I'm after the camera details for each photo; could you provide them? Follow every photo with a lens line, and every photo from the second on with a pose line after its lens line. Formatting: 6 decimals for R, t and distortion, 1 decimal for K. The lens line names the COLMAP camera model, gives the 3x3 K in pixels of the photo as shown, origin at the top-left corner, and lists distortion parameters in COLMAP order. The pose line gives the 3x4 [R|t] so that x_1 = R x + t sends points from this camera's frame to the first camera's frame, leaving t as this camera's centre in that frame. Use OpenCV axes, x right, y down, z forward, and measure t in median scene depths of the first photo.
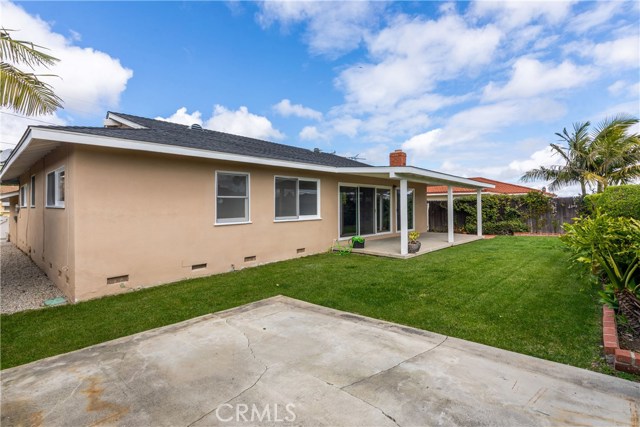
lens RADIAL K [[311.7, 0, 332.3], [0, 311.7, 210.8], [0, 0, 1]] dist [0.000378, 0.000967]
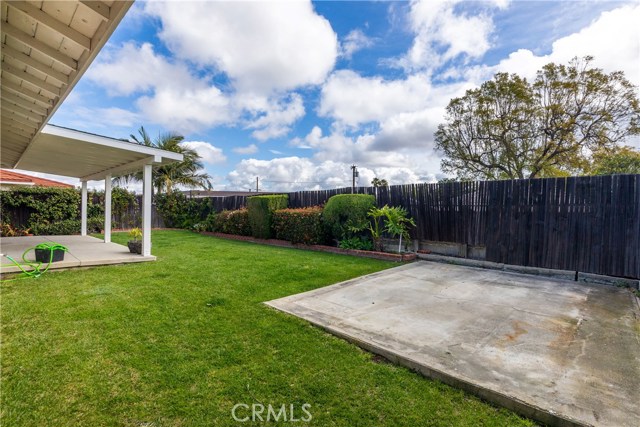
lens RADIAL K [[311.7, 0, 332.3], [0, 311.7, 210.8], [0, 0, 1]] dist [0.000378, 0.000967]
pose [[0.031911, 0.005975, 0.999473, -1.413301], [-0.006755, 0.999961, -0.005762, 0.052122], [-0.999468, -0.006568, 0.031950, 1.159608]]
